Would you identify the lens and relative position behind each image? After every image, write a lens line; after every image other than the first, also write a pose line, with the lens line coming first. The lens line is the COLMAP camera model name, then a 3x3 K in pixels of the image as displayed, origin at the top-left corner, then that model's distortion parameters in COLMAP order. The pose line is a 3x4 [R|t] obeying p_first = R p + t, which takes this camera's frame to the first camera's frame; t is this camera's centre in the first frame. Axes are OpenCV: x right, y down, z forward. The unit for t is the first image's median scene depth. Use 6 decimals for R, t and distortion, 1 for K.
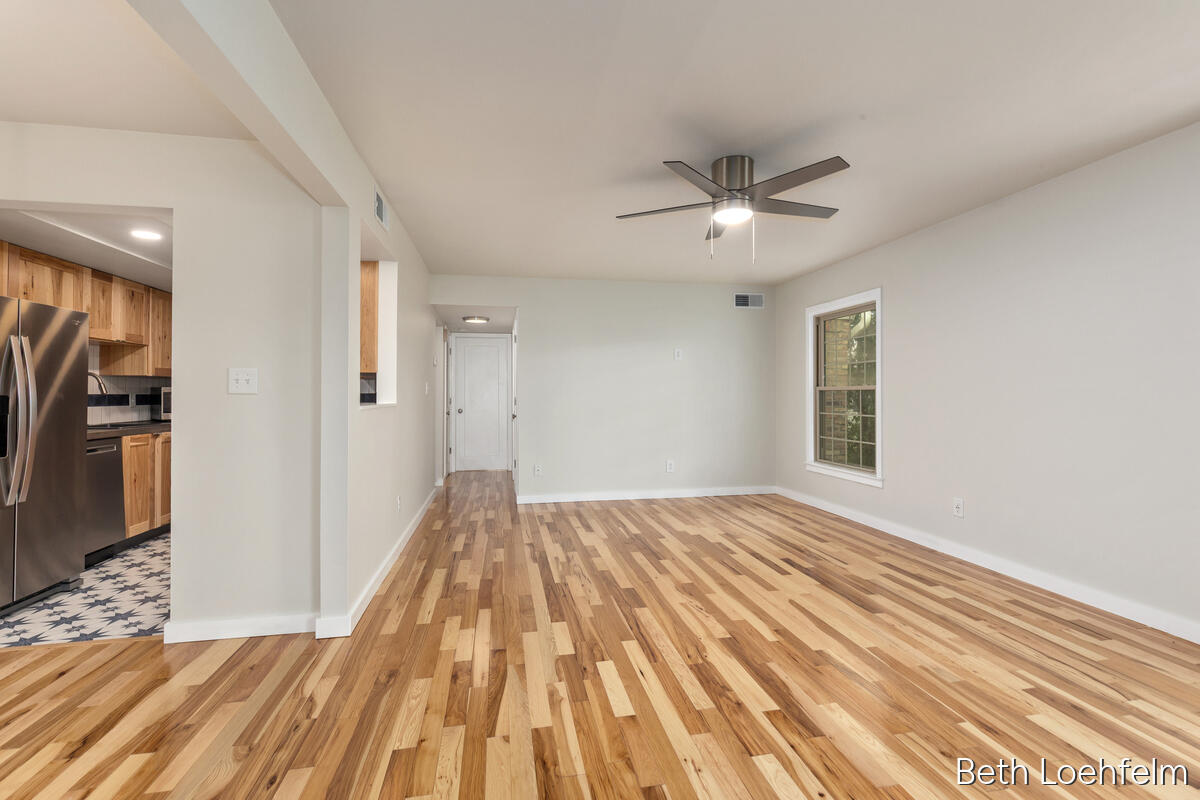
lens RADIAL K [[543.8, 0, 605.1], [0, 543.8, 392.9], [0, 0, 1]] dist [0.000961, -0.001843]
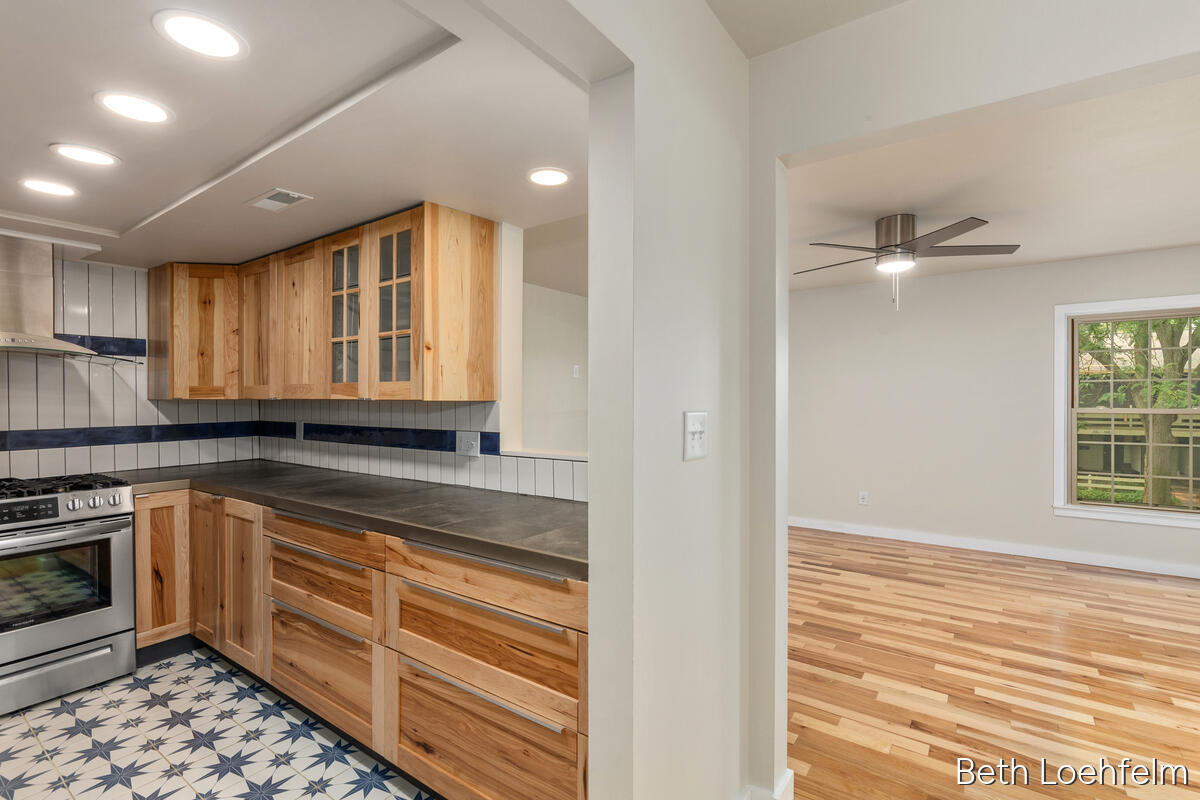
lens RADIAL K [[543.8, 0, 610.4], [0, 543.8, 401.7], [0, 0, 1]] dist [0.000961, -0.001843]
pose [[0.718911, -0.002799, 0.695097, -0.977018], [-0.001517, 0.999983, 0.005596, -0.051362], [-0.695101, -0.005078, 0.718894, 0.588542]]
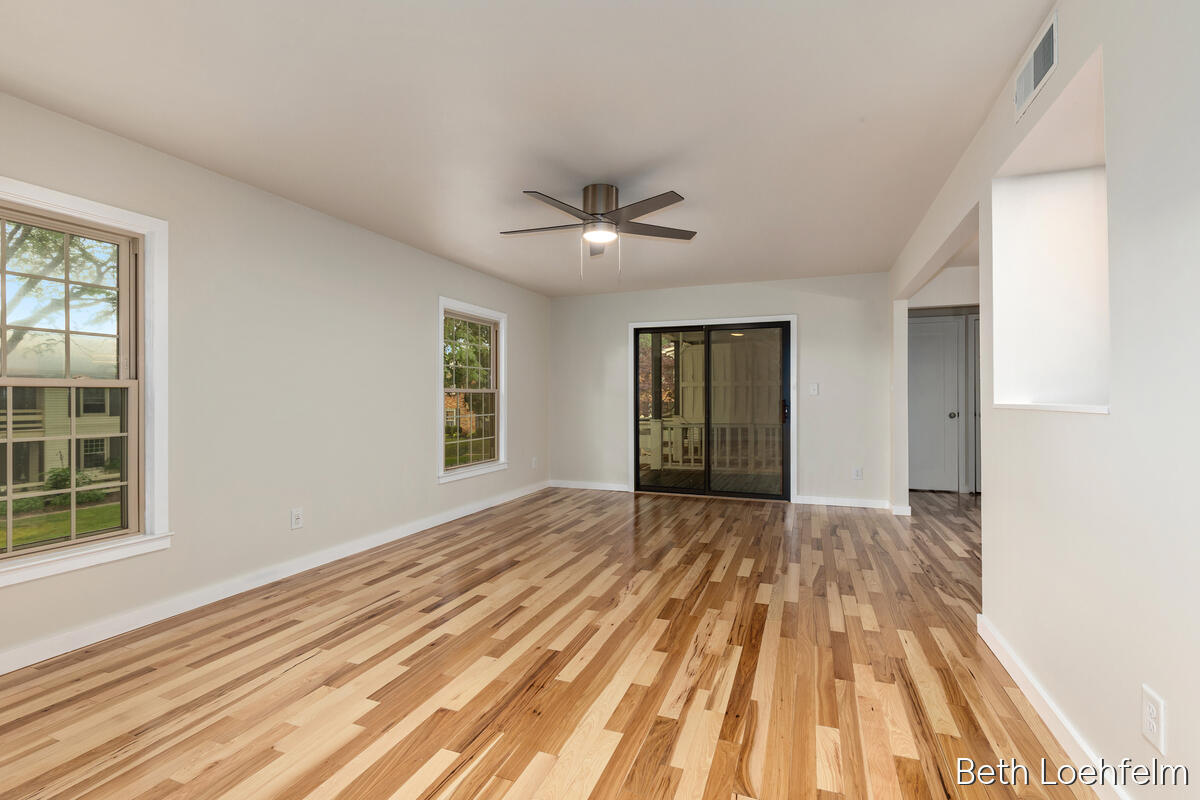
lens RADIAL K [[543.8, 0, 601.1], [0, 543.8, 397.2], [0, 0, 1]] dist [0.000961, -0.001843]
pose [[-0.849000, 0.007502, 0.528340, -0.361880], [0.004946, 0.999968, -0.006250, 0.015290], [-0.528370, -0.002693, -0.849010, 1.945995]]
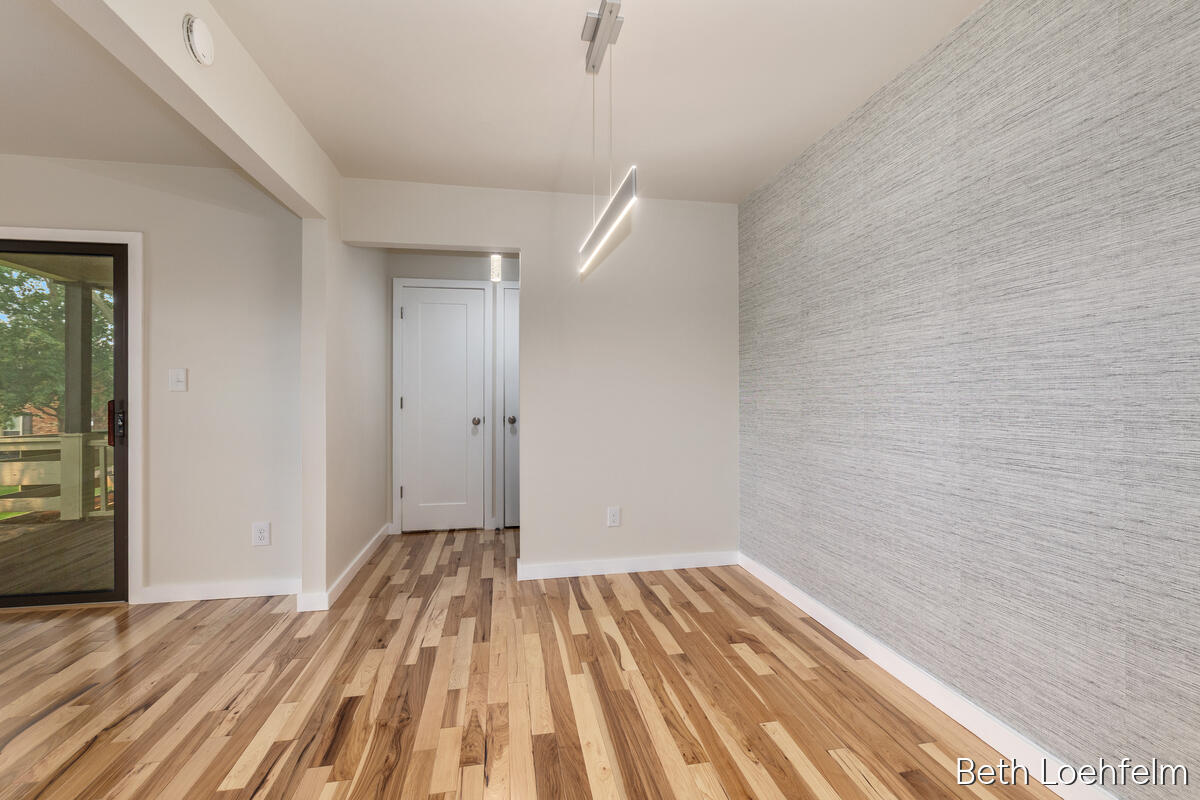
lens RADIAL K [[543.8, 0, 601.0], [0, 543.8, 392.3], [0, 0, 1]] dist [0.000961, -0.001843]
pose [[-0.999932, 0.006483, 0.009653, -0.766532], [0.006402, 0.999944, -0.008453, 0.015233], [-0.009707, -0.008391, -0.999918, 0.904857]]
